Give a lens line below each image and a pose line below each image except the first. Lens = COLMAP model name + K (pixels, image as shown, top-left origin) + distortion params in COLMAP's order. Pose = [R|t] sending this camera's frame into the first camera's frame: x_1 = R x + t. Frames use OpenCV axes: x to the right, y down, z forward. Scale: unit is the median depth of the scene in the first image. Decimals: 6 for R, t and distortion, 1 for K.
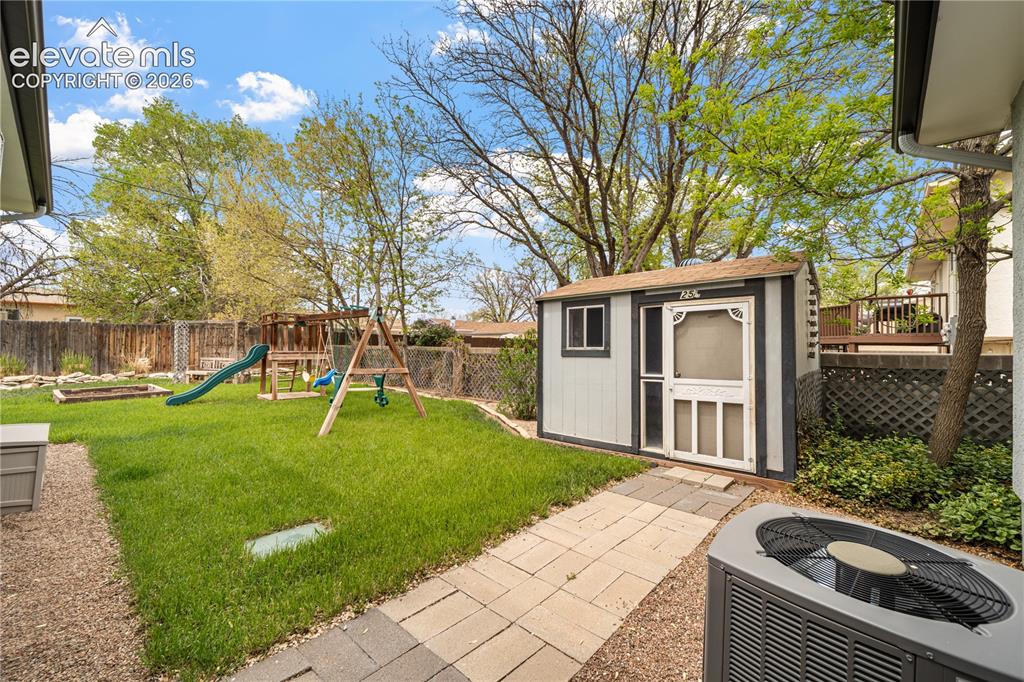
lens RADIAL K [[412.7, 0, 506.3], [0, 412.7, 344.2], [0, 0, 1]] dist [0.001385, -0.000050]
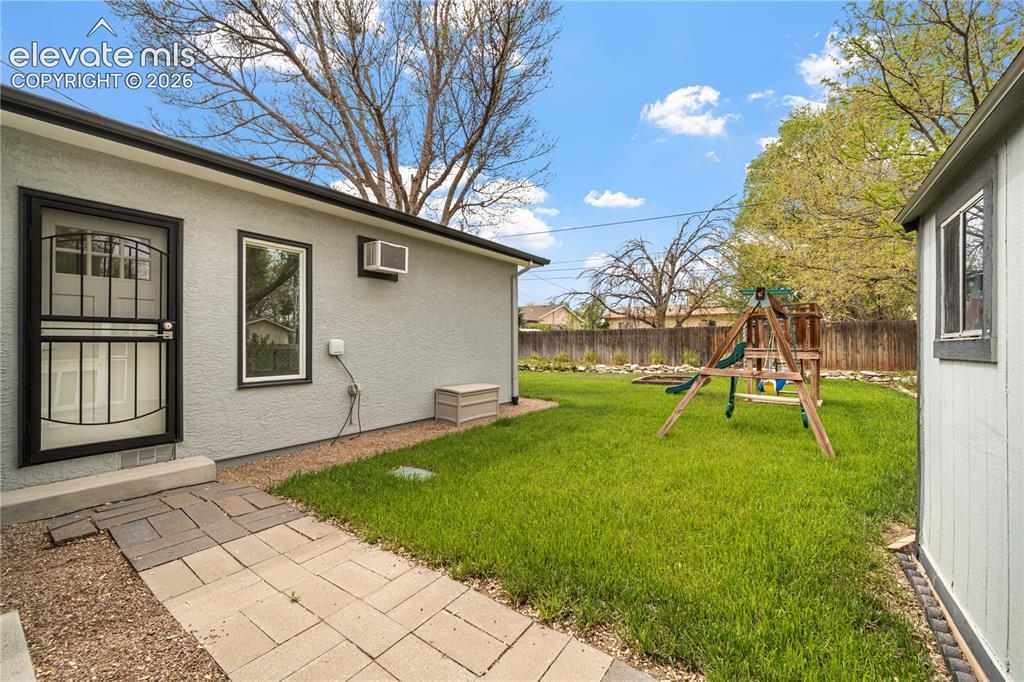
lens RADIAL K [[412.7, 0, 506.3], [0, 412.7, 344.2], [0, 0, 1]] dist [0.001385, -0.000050]
pose [[0.105624, -0.008701, -0.994368, 0.795510], [0.007352, 0.999941, -0.007969, 0.031726], [0.994379, -0.006469, 0.105682, 1.008003]]
